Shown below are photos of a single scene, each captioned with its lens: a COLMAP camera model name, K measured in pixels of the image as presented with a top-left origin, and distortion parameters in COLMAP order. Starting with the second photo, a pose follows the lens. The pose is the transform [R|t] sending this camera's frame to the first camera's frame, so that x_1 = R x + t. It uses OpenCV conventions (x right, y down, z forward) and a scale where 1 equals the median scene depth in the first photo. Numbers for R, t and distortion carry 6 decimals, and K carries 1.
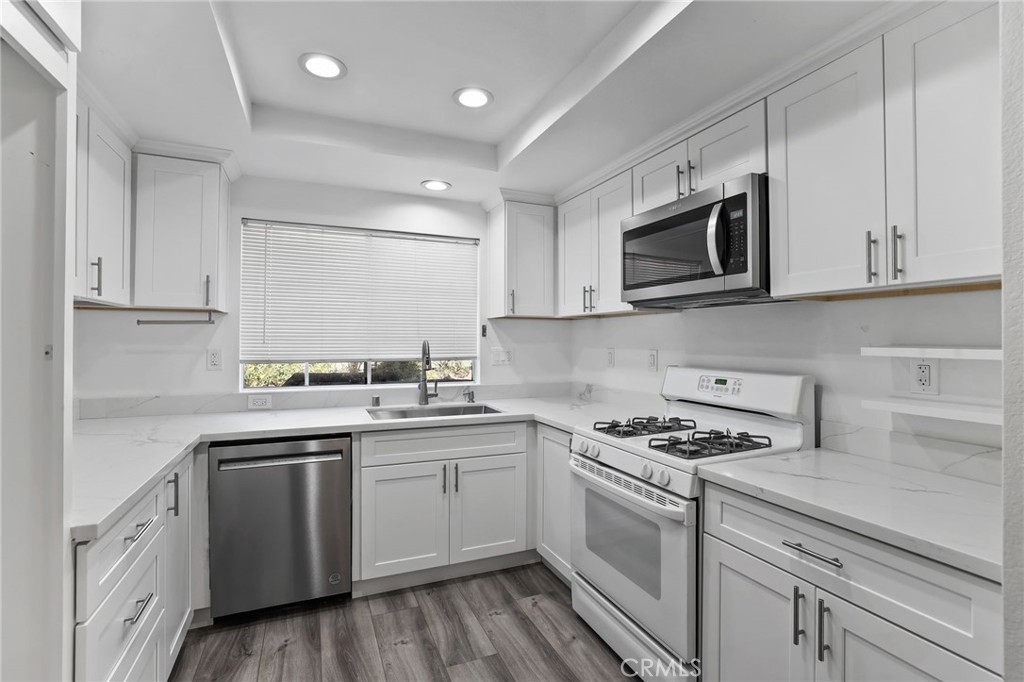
lens RADIAL K [[461.7, 0, 511.7], [0, 461.7, 335.6], [0, 0, 1]] dist [-0.053669, 0.022968]
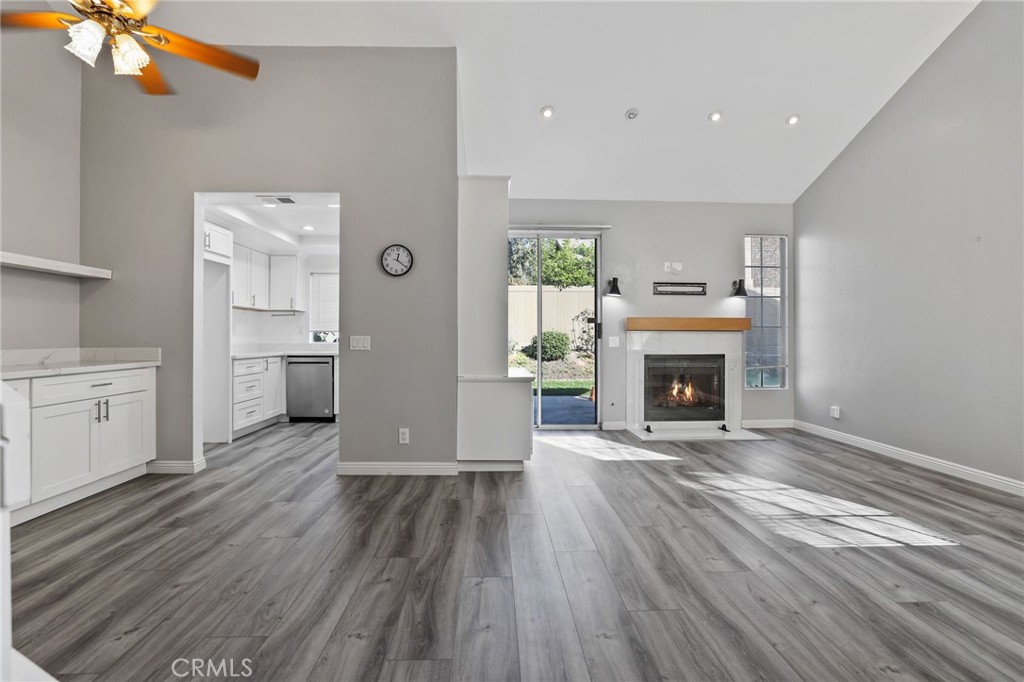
lens RADIAL K [[448.8, 0, 508.5], [0, 448.8, 333.0], [0, 0, 1]] dist [-0.048917, 0.017547]
pose [[0.928703, -0.006459, -0.370769, 1.511747], [0.005729, 0.999979, -0.003070, 0.093817], [0.370781, 0.000727, 0.928720, -0.986277]]
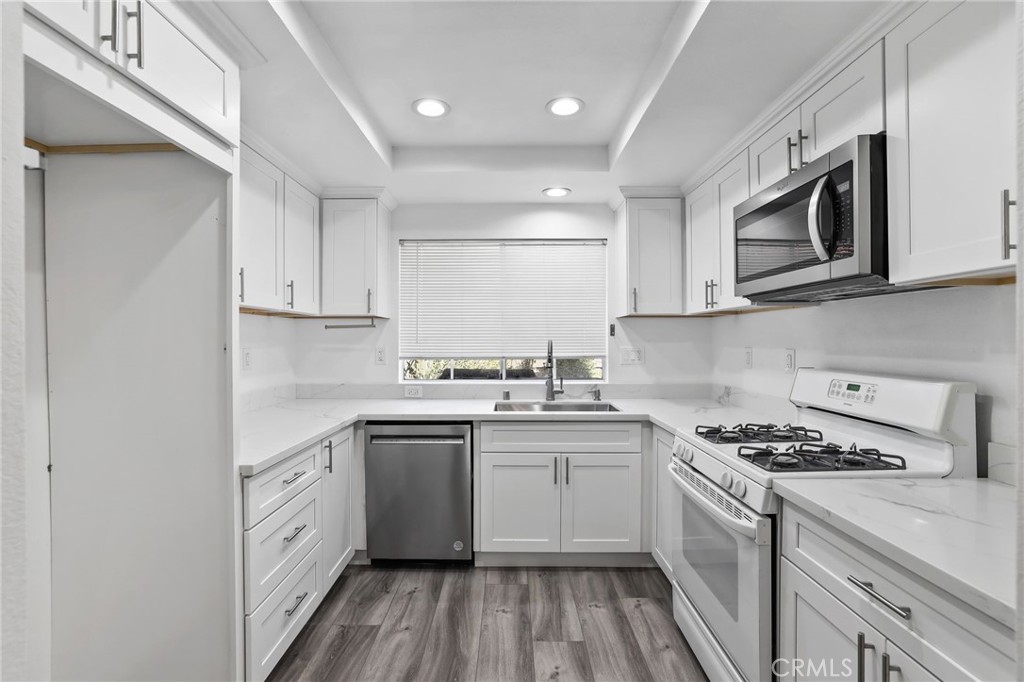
lens RADIAL K [[459.9, 0, 508.6], [0, 459.9, 339.7], [0, 0, 1]] dist [-0.052234, 0.021699]
pose [[0.914111, -0.004949, -0.405433, 0.194908], [0.008597, 0.999937, 0.007178, 0.002228], [0.405372, -0.010047, 0.914096, -0.006350]]
